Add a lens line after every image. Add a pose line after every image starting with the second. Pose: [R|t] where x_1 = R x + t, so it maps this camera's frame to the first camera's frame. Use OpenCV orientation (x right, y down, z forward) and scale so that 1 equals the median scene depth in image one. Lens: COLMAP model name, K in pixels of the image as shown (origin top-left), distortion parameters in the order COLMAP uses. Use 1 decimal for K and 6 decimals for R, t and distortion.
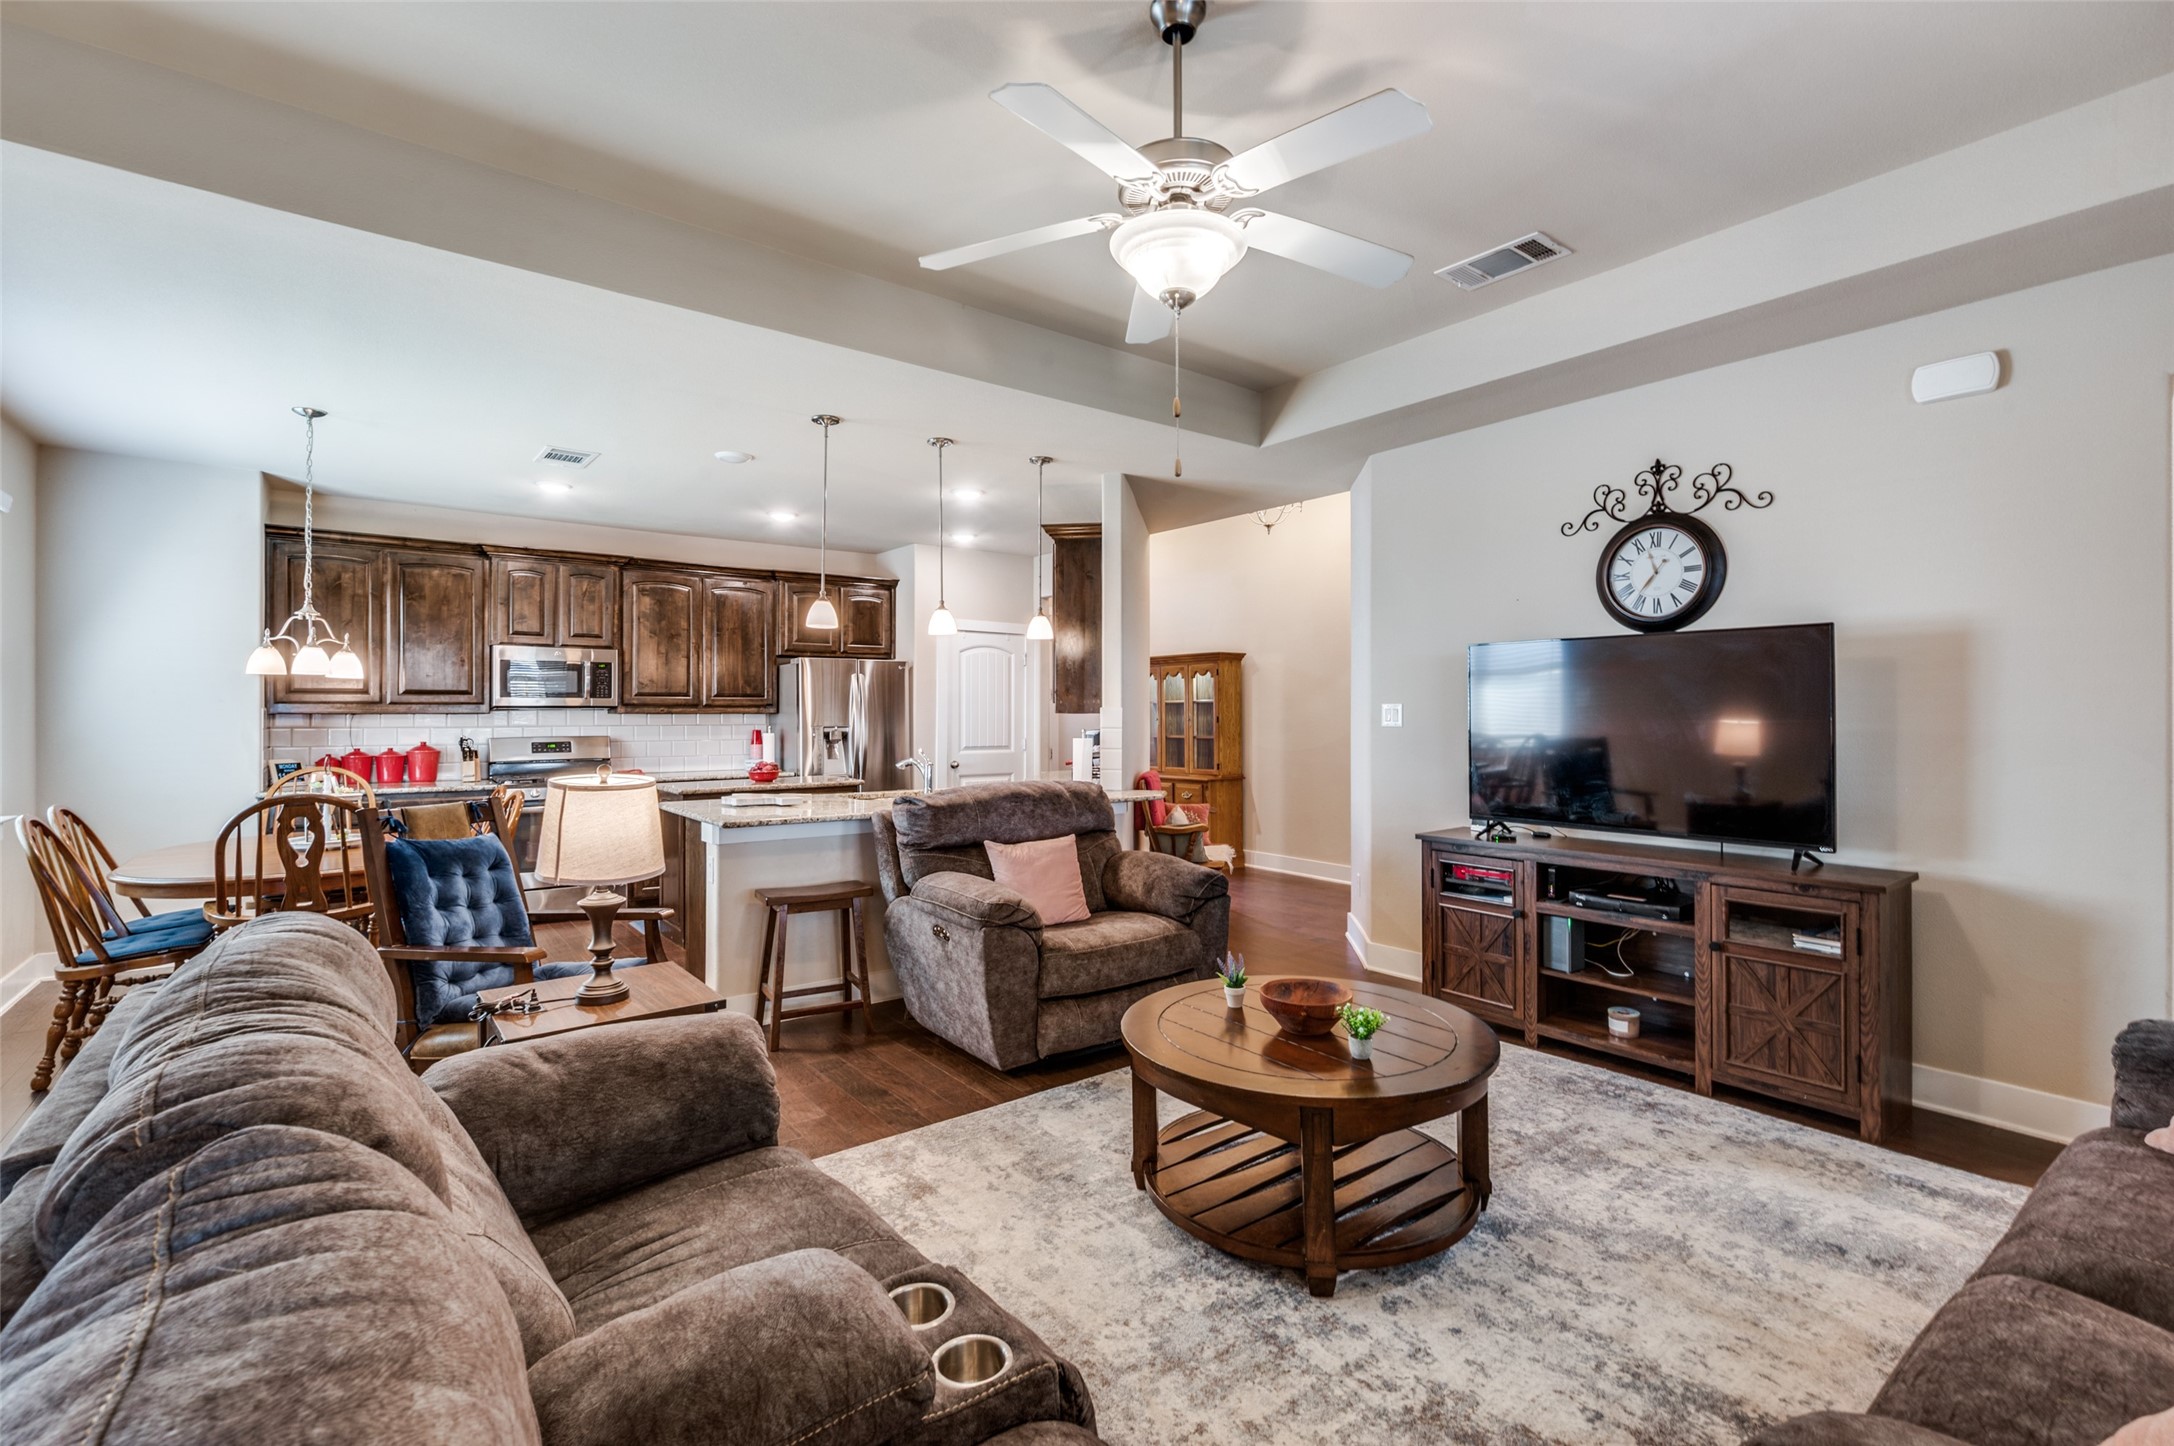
lens RADIAL K [[967.8, 0, 1088.1], [0, 967.8, 722.8], [0, 0, 1]] dist [0.000188, -0.000135]
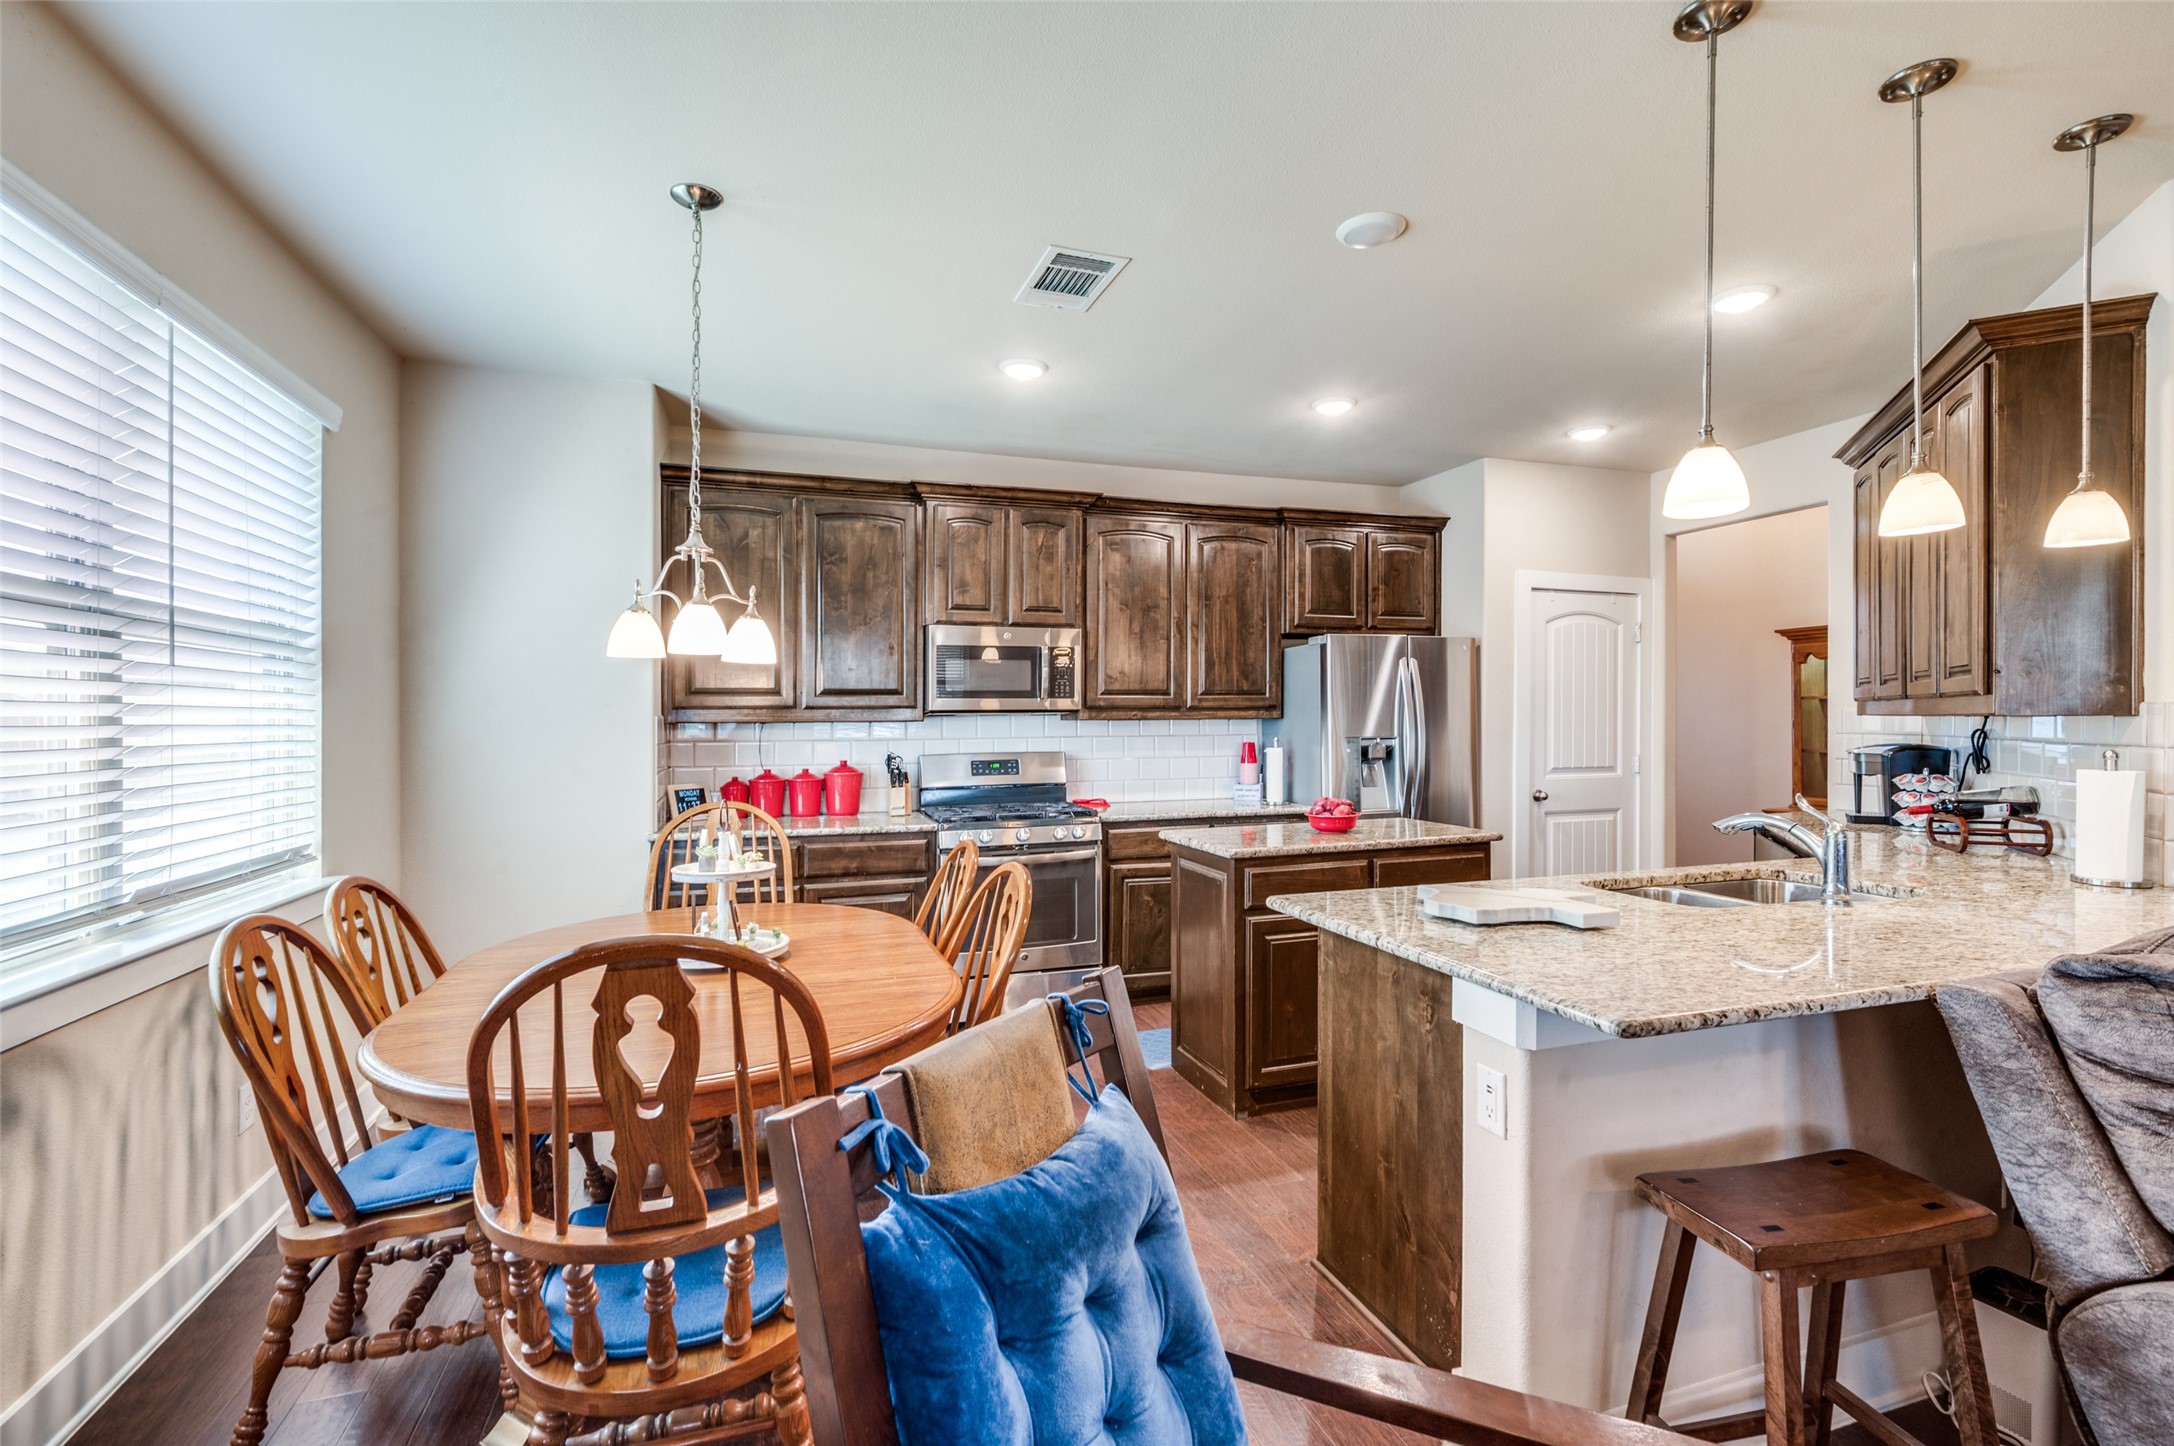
lens RADIAL K [[967.8, 0, 1093.5], [0, 967.8, 726.7], [0, 0, 1]] dist [0.000188, -0.000135]
pose [[0.948574, -0.002085, -0.316547, -0.295206], [0.002006, 0.999998, -0.000574, -0.005068], [0.316548, -0.000091, 0.948577, 0.391013]]
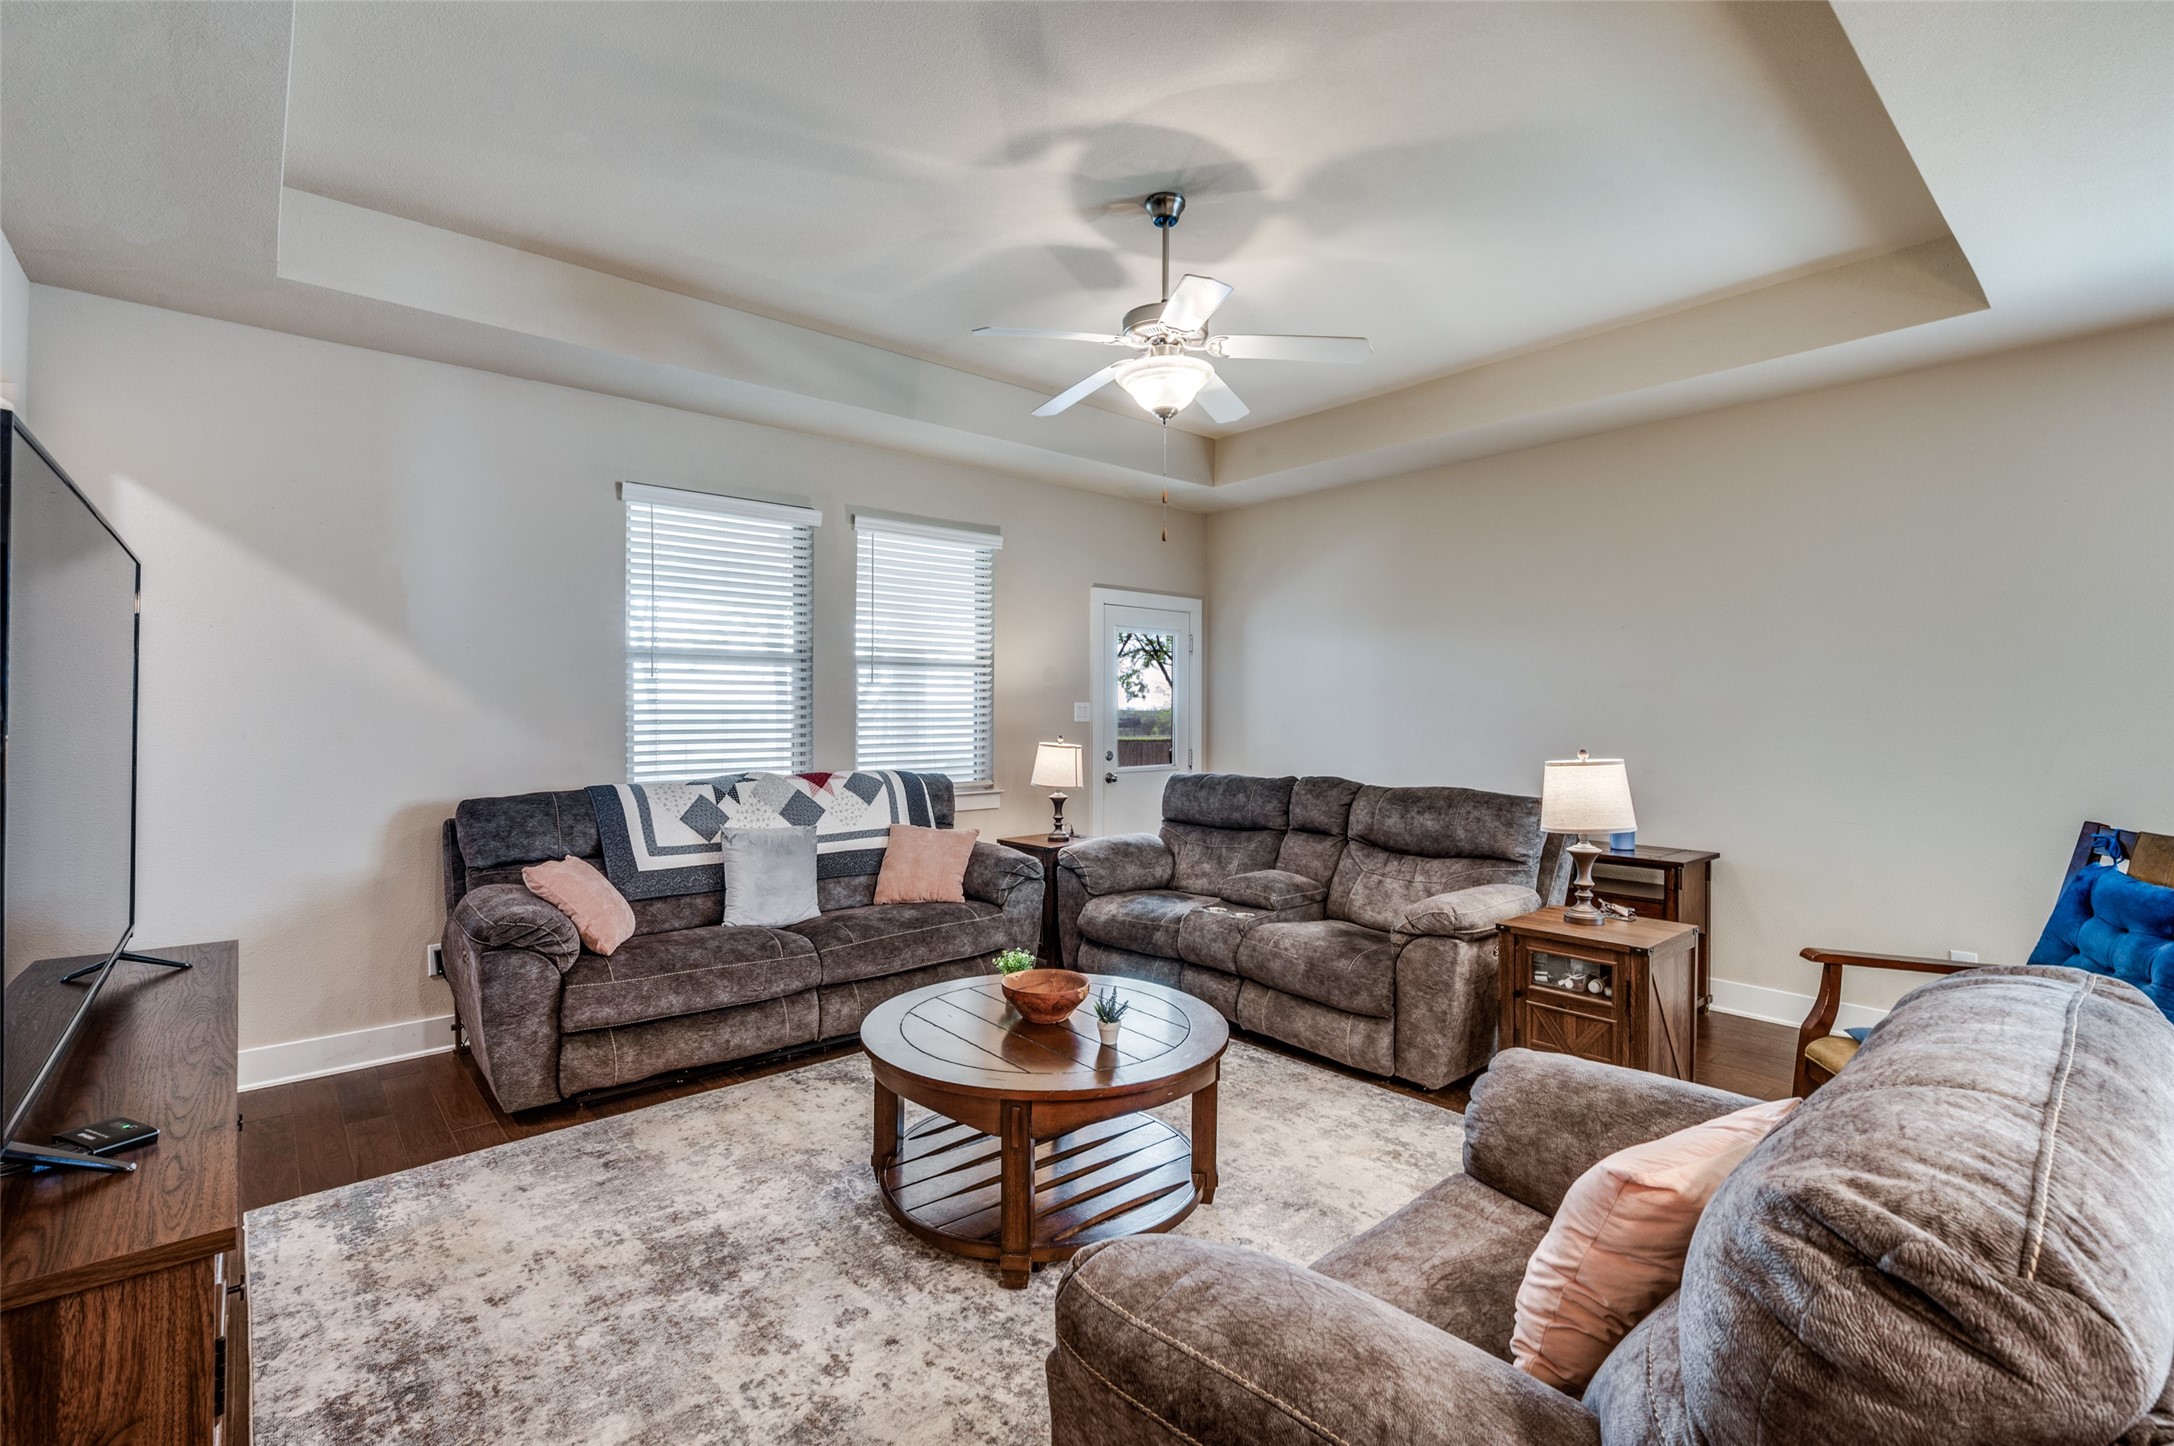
lens RADIAL K [[967.8, 0, 1081.1], [0, 967.8, 721.1], [0, 0, 1]] dist [0.000188, -0.000135]
pose [[-0.998480, -0.001616, -0.055087, 0.110938], [-0.002745, 0.999788, 0.020424, -0.008363], [0.055042, 0.020545, -0.998273, 0.914715]]
